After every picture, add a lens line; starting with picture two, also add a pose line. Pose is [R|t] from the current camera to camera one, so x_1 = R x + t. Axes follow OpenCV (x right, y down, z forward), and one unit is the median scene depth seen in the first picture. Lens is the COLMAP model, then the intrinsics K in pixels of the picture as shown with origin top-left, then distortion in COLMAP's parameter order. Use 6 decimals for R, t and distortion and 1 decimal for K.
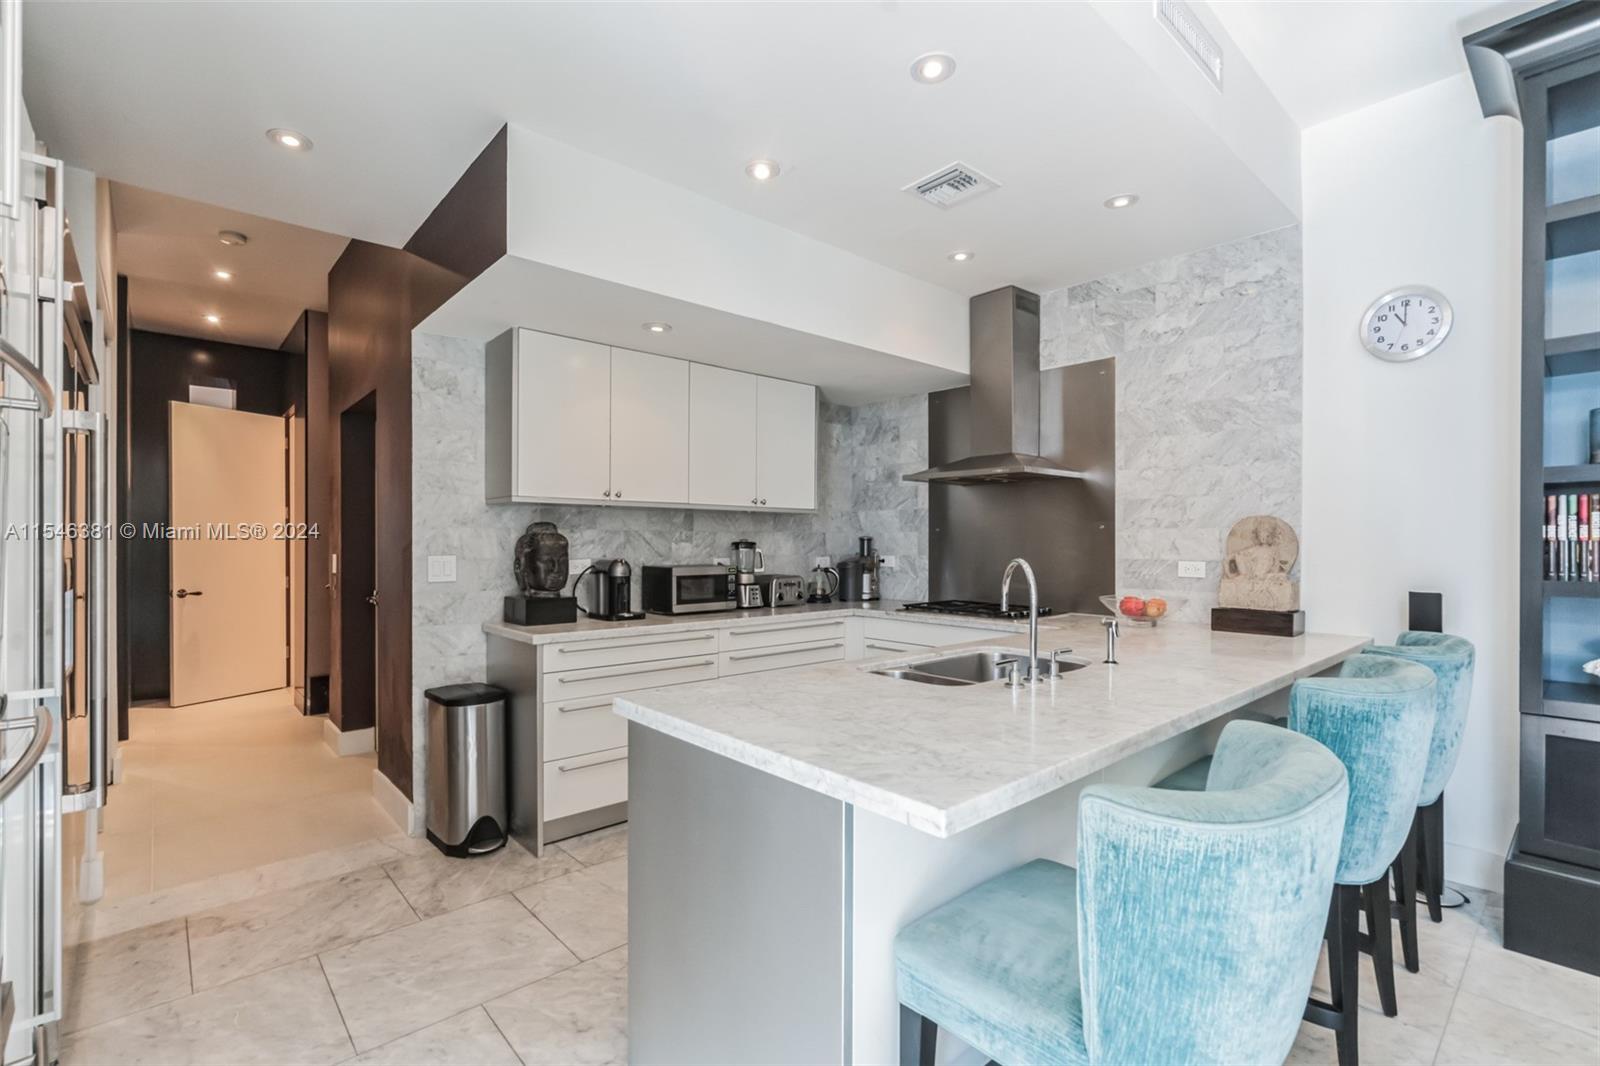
lens RADIAL K [[726.4, 0, 800.0], [0, 726.4, 533.0], [0, 0, 1]] dist [0.000050, 0.000133]
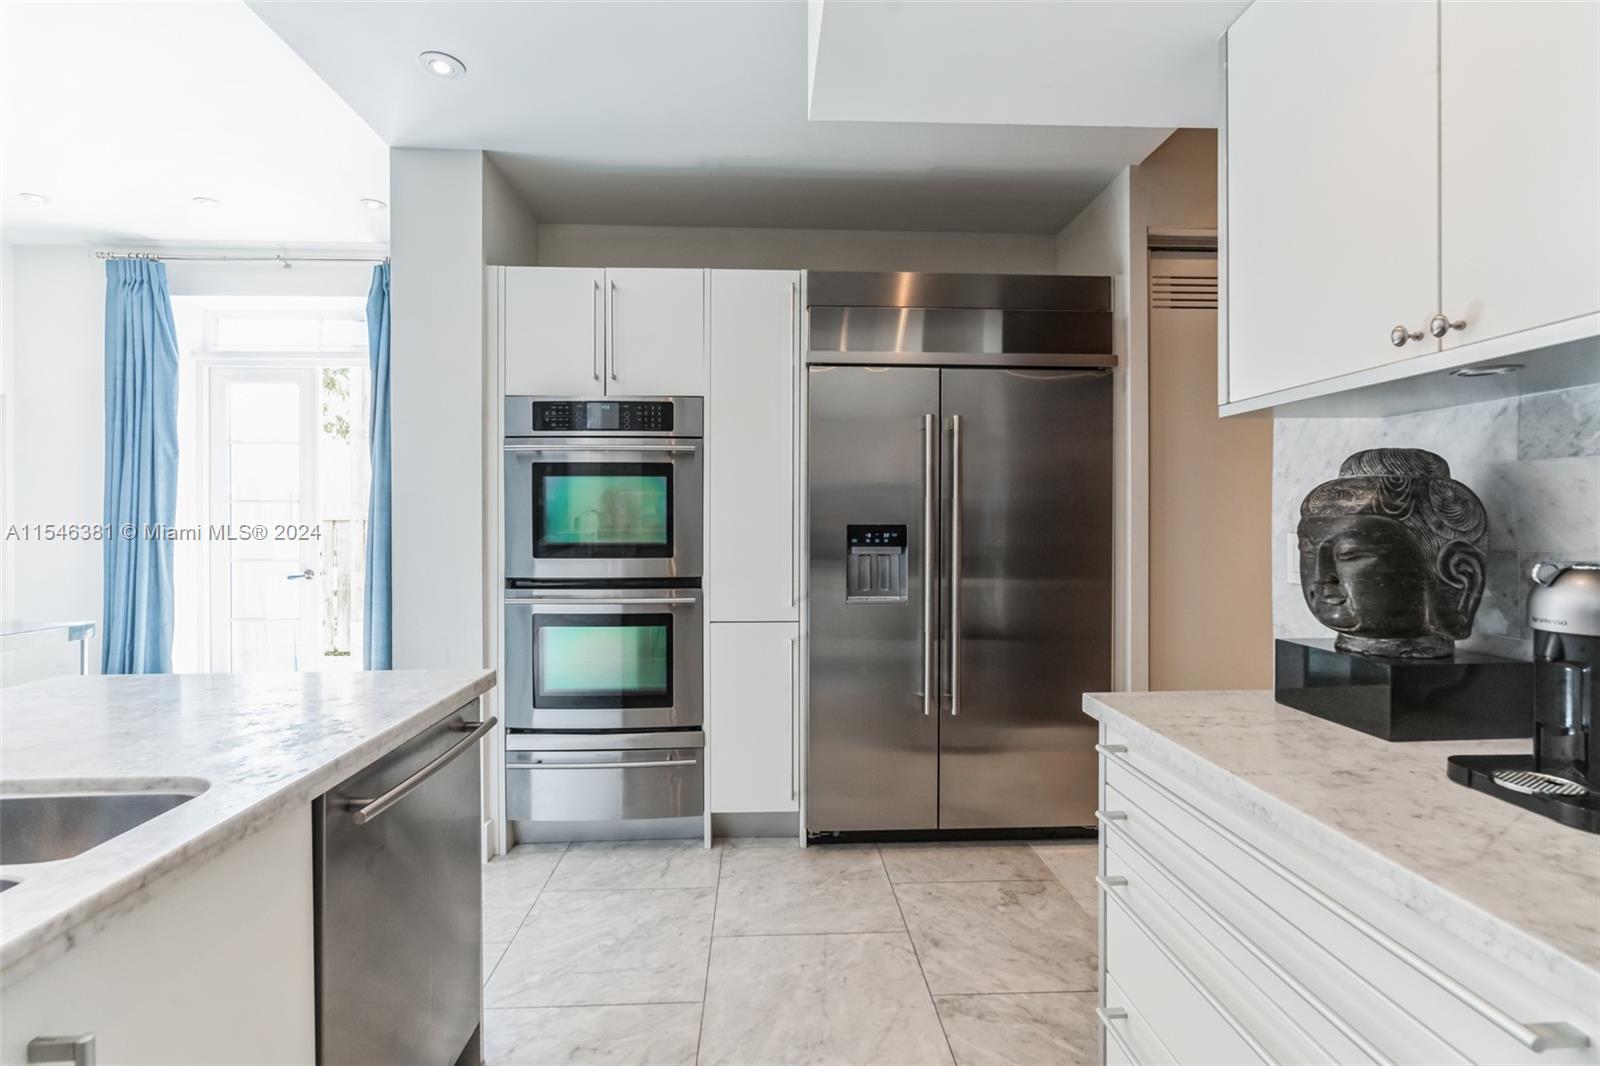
lens RADIAL K [[717.1, 0, 800.0], [0, 717.1, 533.0], [0, 0, 1]] dist [-0.009820, 0.000193]
pose [[-0.632160, 0.008648, -0.774790, 0.108072], [0.009239, 0.999951, 0.003622, 0.022070], [0.774783, -0.004869, -0.632209, 0.939839]]
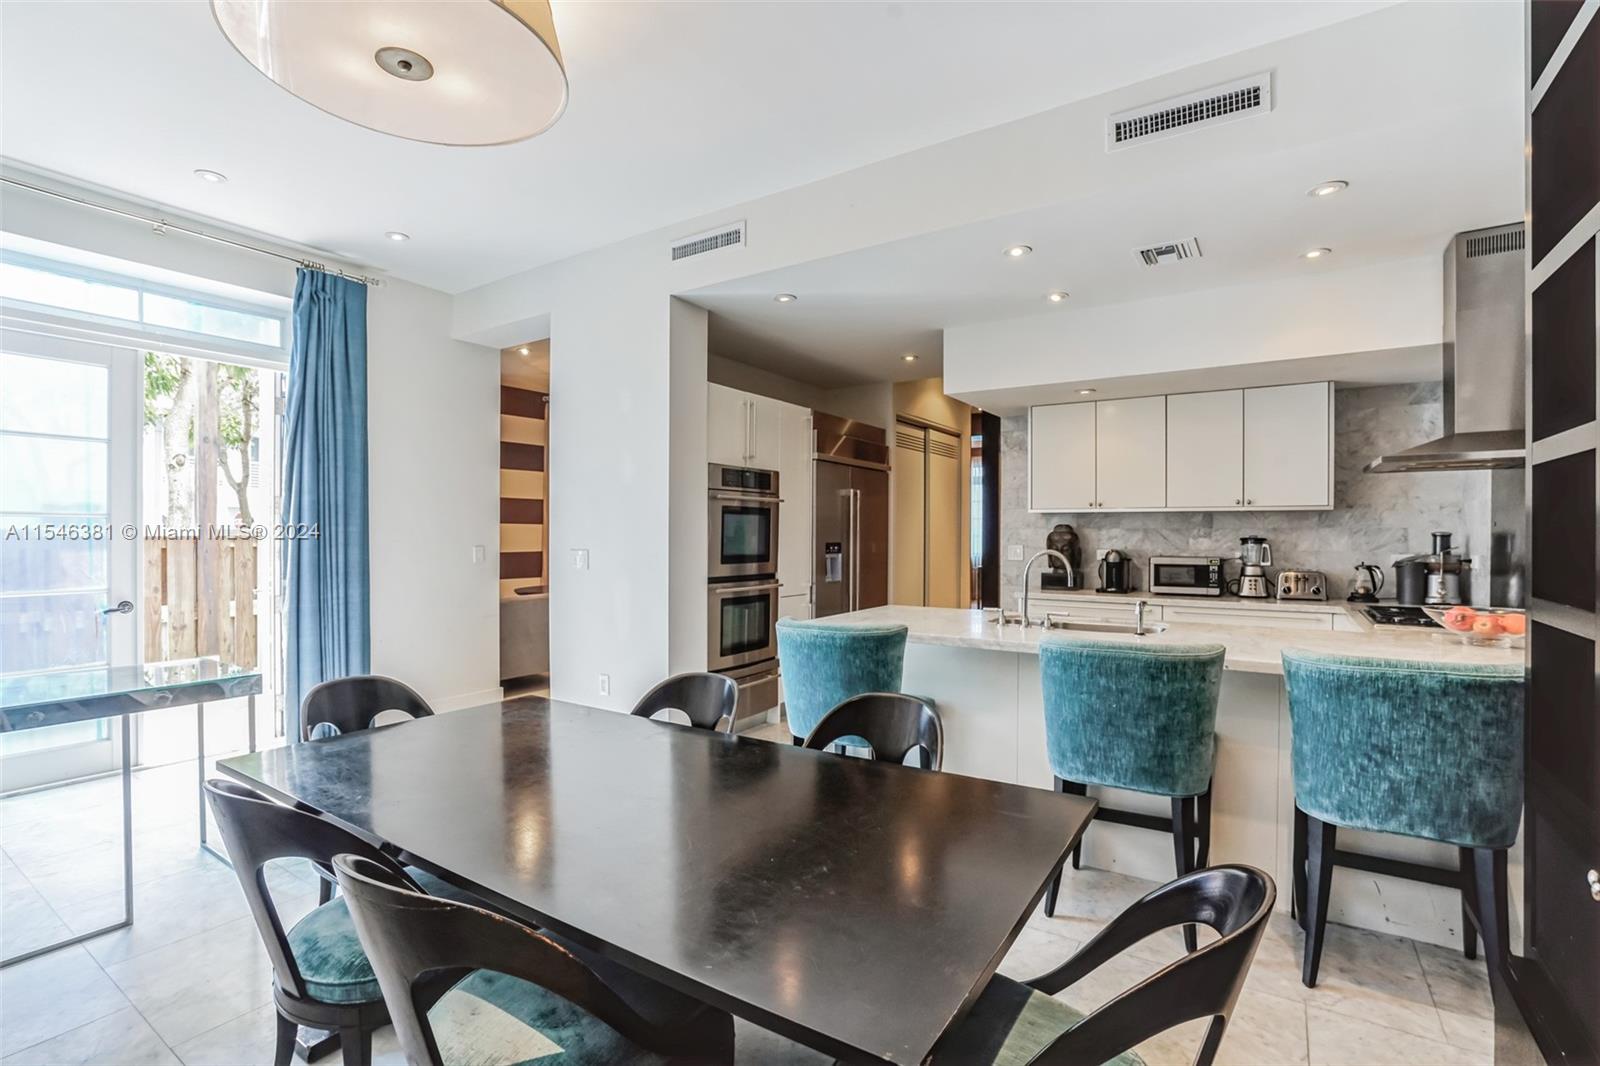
lens RADIAL K [[735.9, 0, 800.0], [0, 735.9, 533.0], [0, 0, 1]] dist [-0.059895, 0.000247]
pose [[0.259546, -0.001169, -0.965730, 0.942002], [0.010992, 0.999938, 0.001744, -0.005397], [0.965668, -0.011068, 0.259543, 0.057514]]
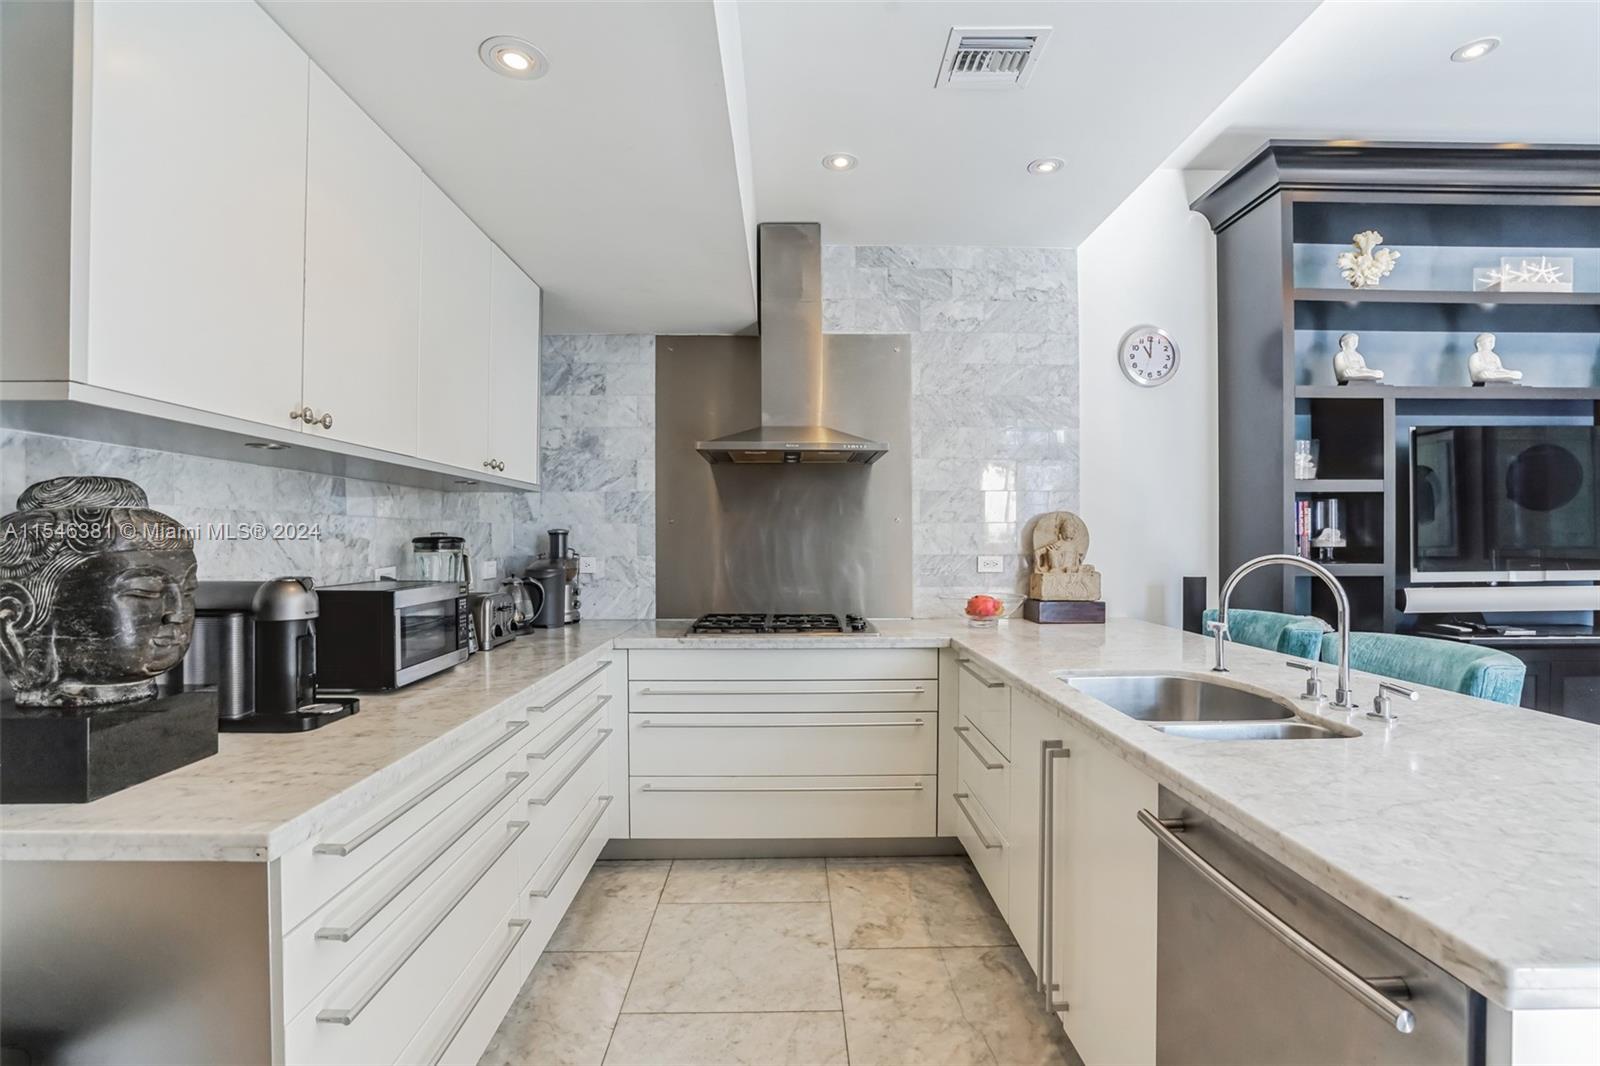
lens RADIAL K [[735.9, 0, 800.0], [0, 735.9, 533.0], [0, 0, 1]] dist [-0.059895, 0.000247]
pose [[0.659729, 0.003293, 0.751496, -0.360872], [-0.006934, 0.999975, 0.001706, 0.007293], [-0.751471, -0.006336, 0.659735, 0.506577]]
